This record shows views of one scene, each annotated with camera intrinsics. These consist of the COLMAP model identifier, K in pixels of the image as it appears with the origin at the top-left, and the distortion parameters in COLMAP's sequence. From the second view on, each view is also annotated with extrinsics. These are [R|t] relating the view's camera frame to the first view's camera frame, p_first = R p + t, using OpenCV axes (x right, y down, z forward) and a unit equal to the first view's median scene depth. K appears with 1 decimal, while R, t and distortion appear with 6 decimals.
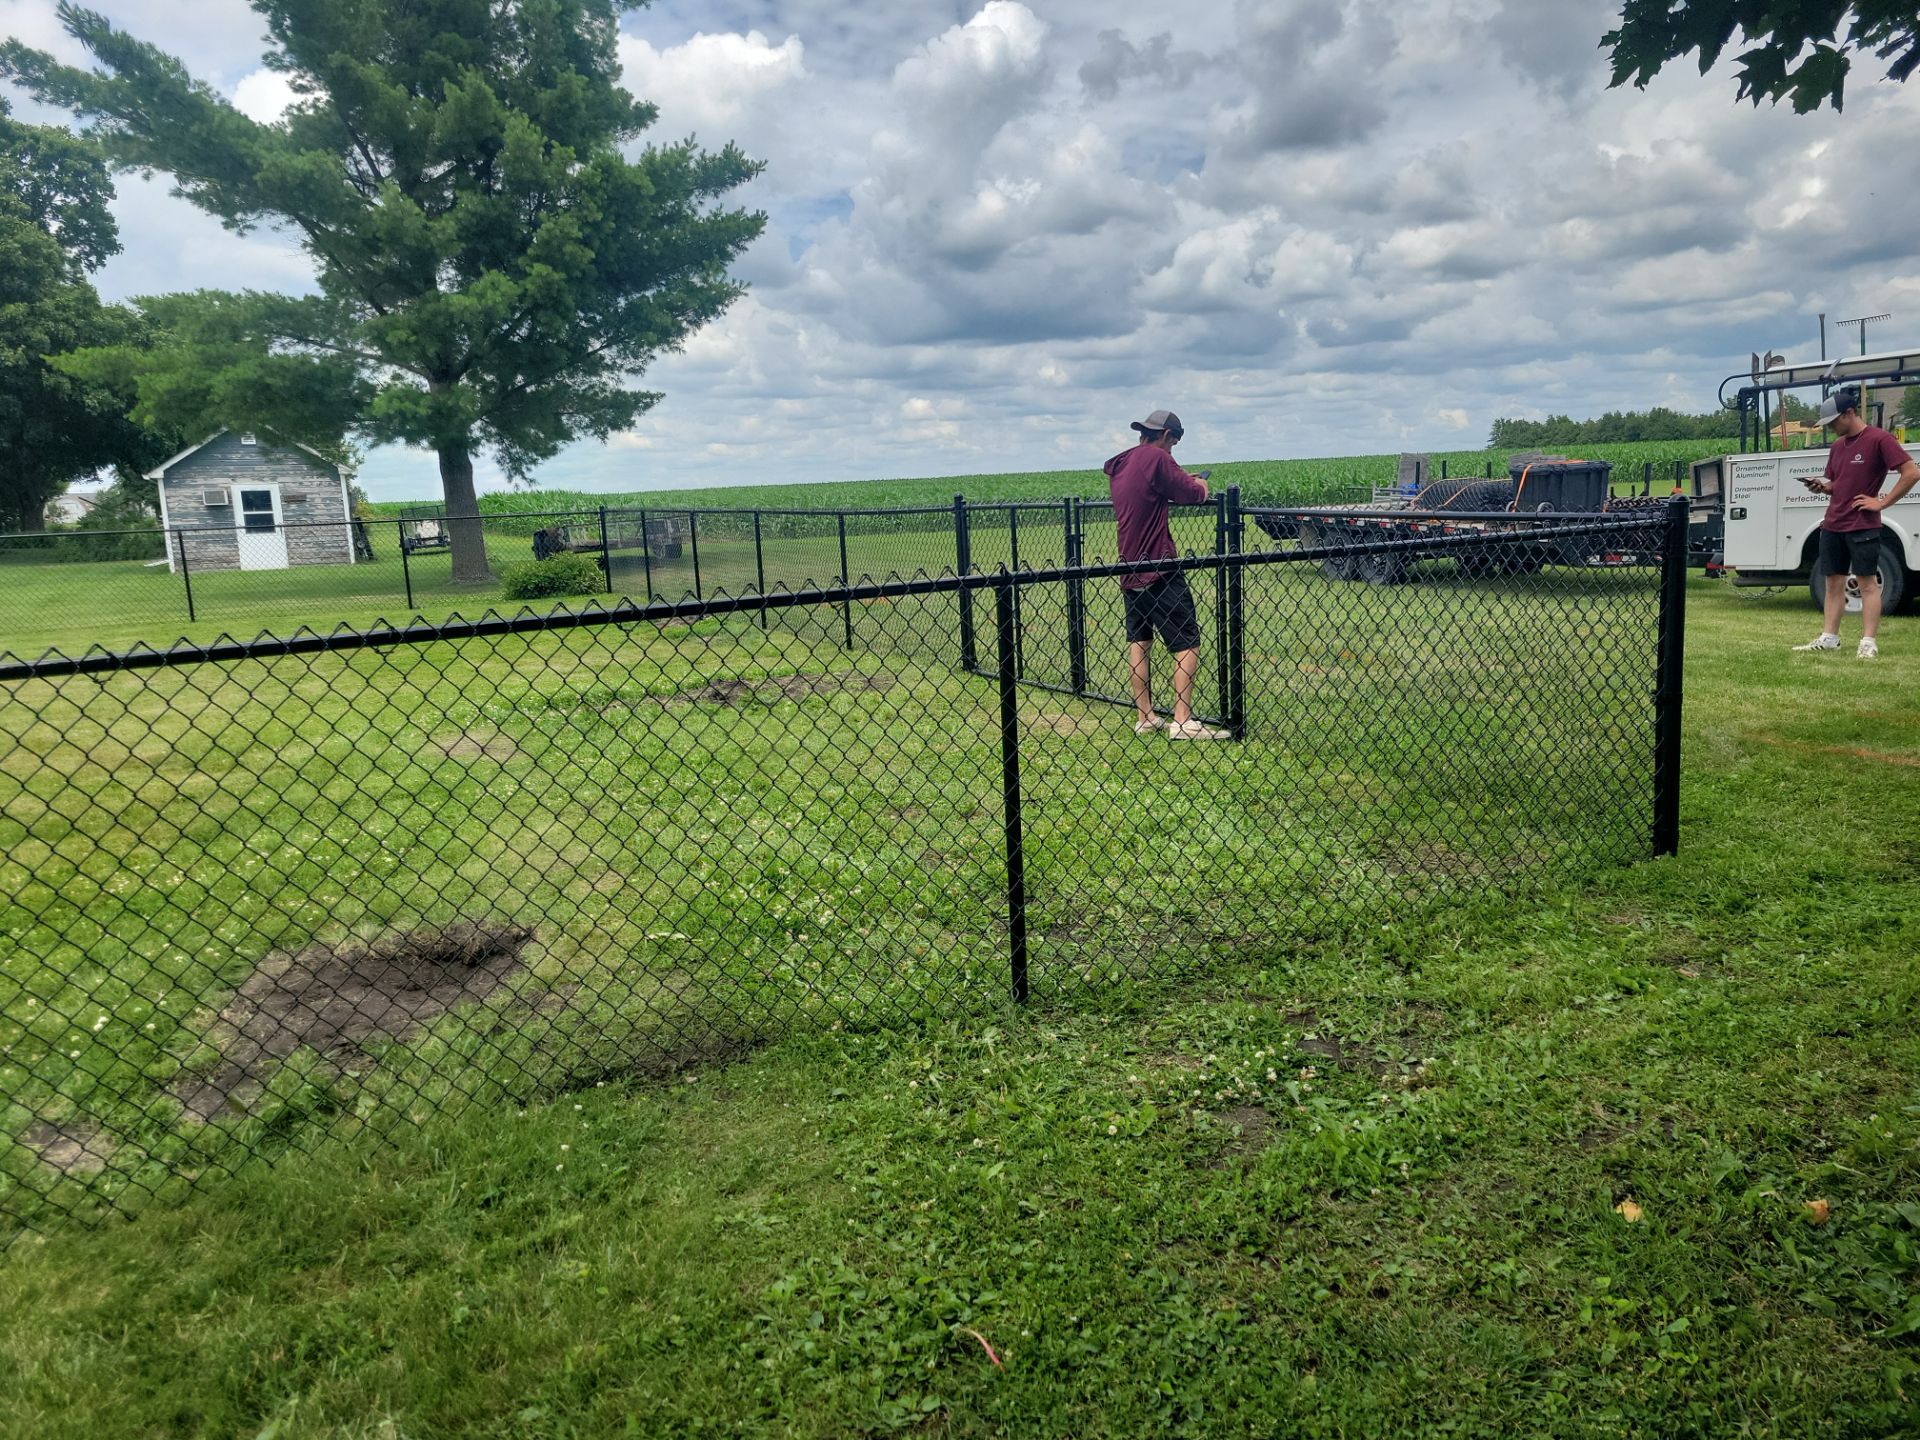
lens RADIAL K [[1440.9, 0, 958.1], [0, 1440.9, 717.4], [0, 0, 1]] dist [0.049541, -0.021230]
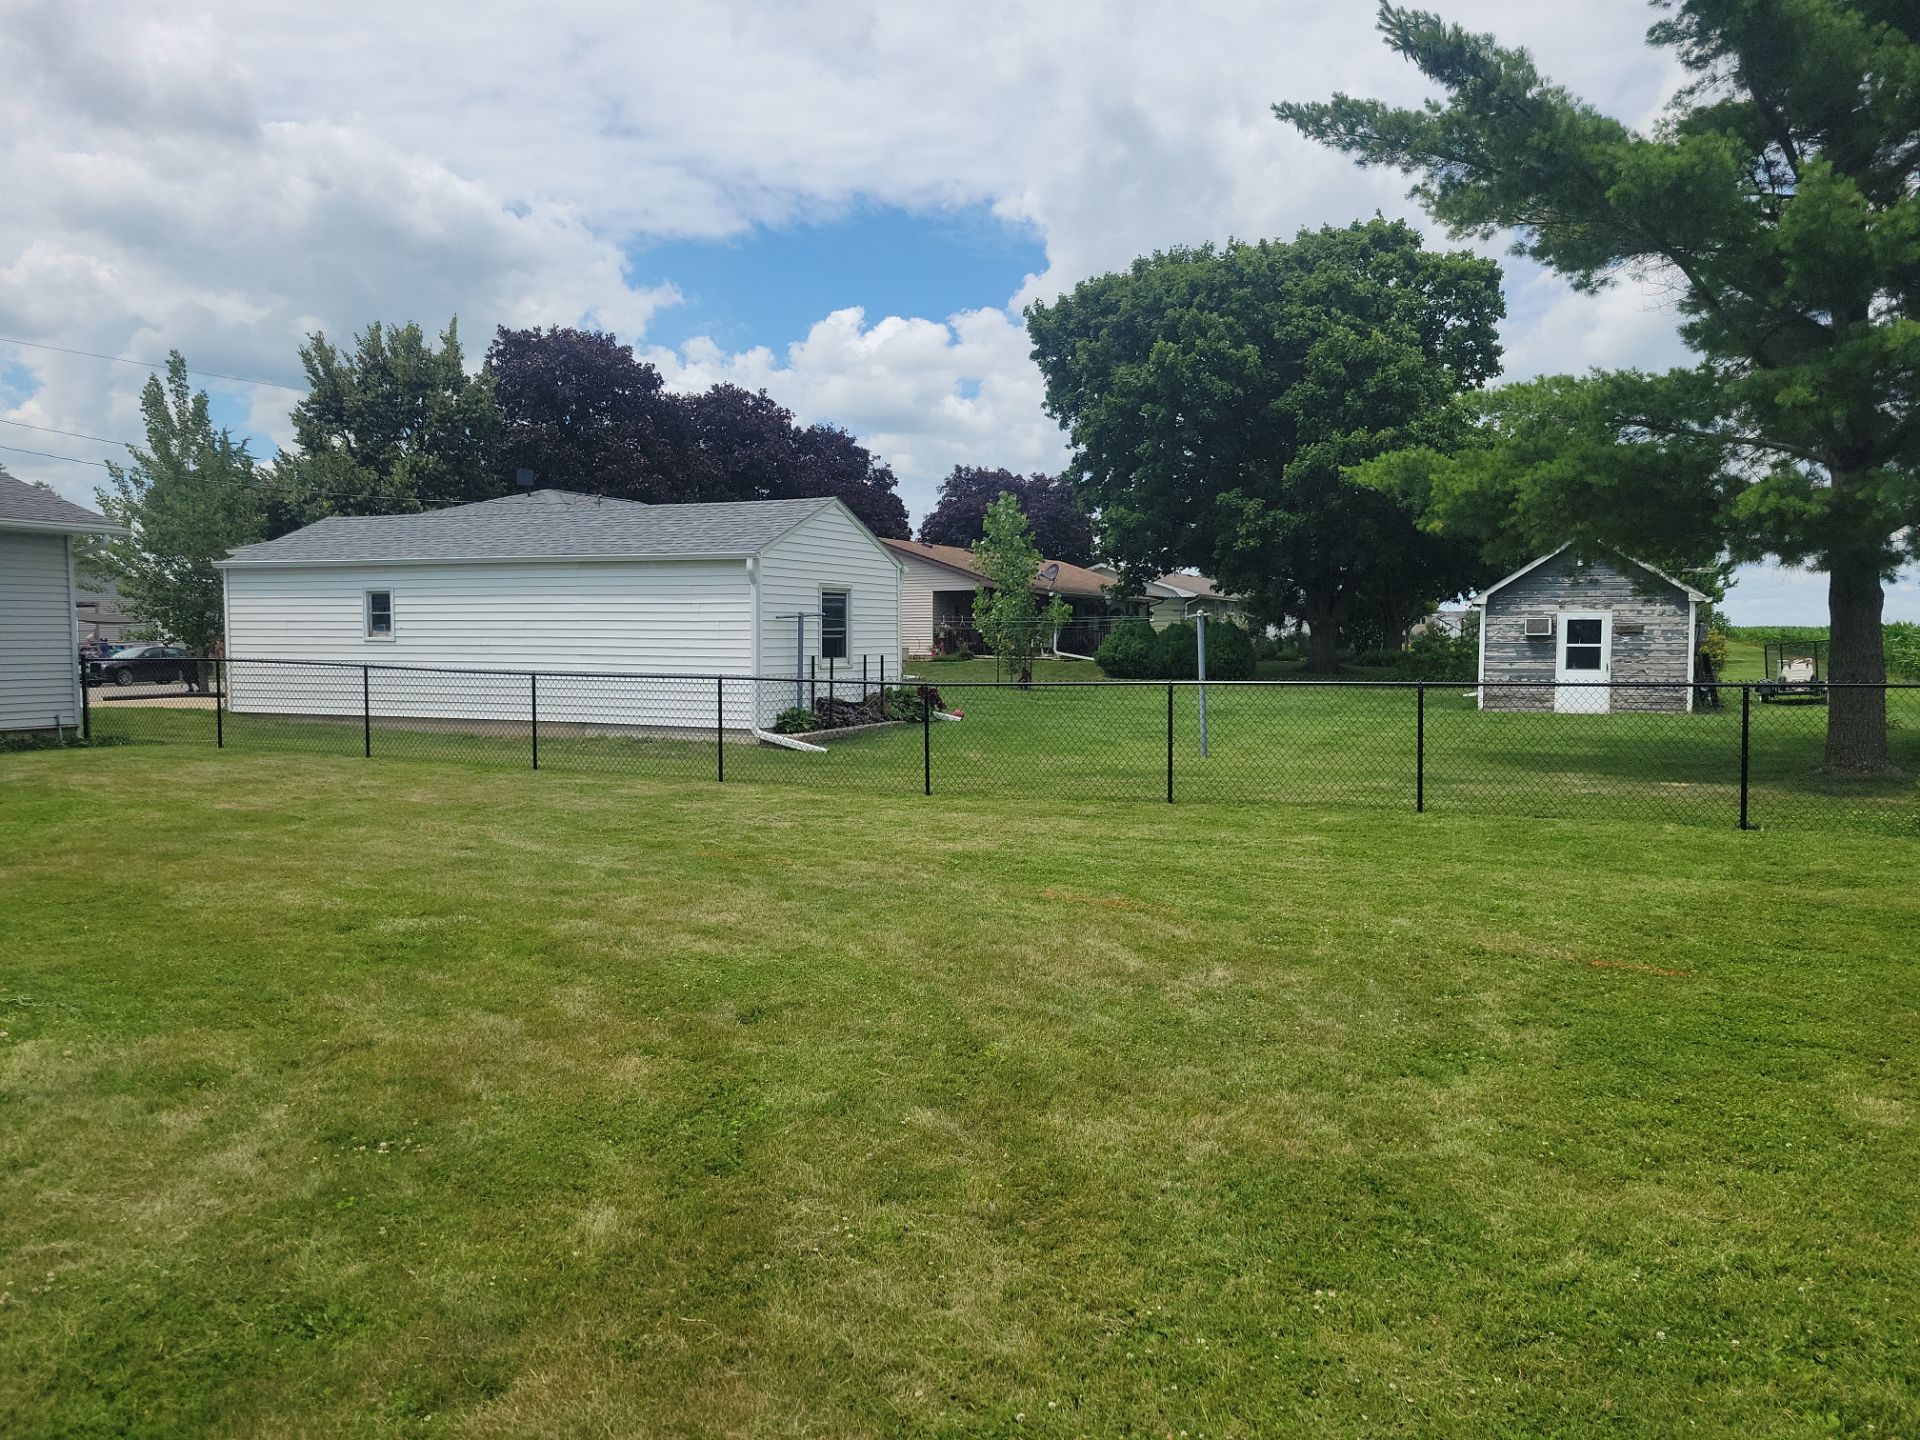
lens RADIAL K [[1440.9, 0, 978.5], [0, 1440.9, 725.2], [0, 0, 1]] dist [0.049541, -0.021230]
pose [[0.650191, 0.085779, -0.754913, -0.088616], [-0.142768, 0.989700, -0.010506, -0.045473], [0.746237, 0.114608, 0.655741, 0.244657]]
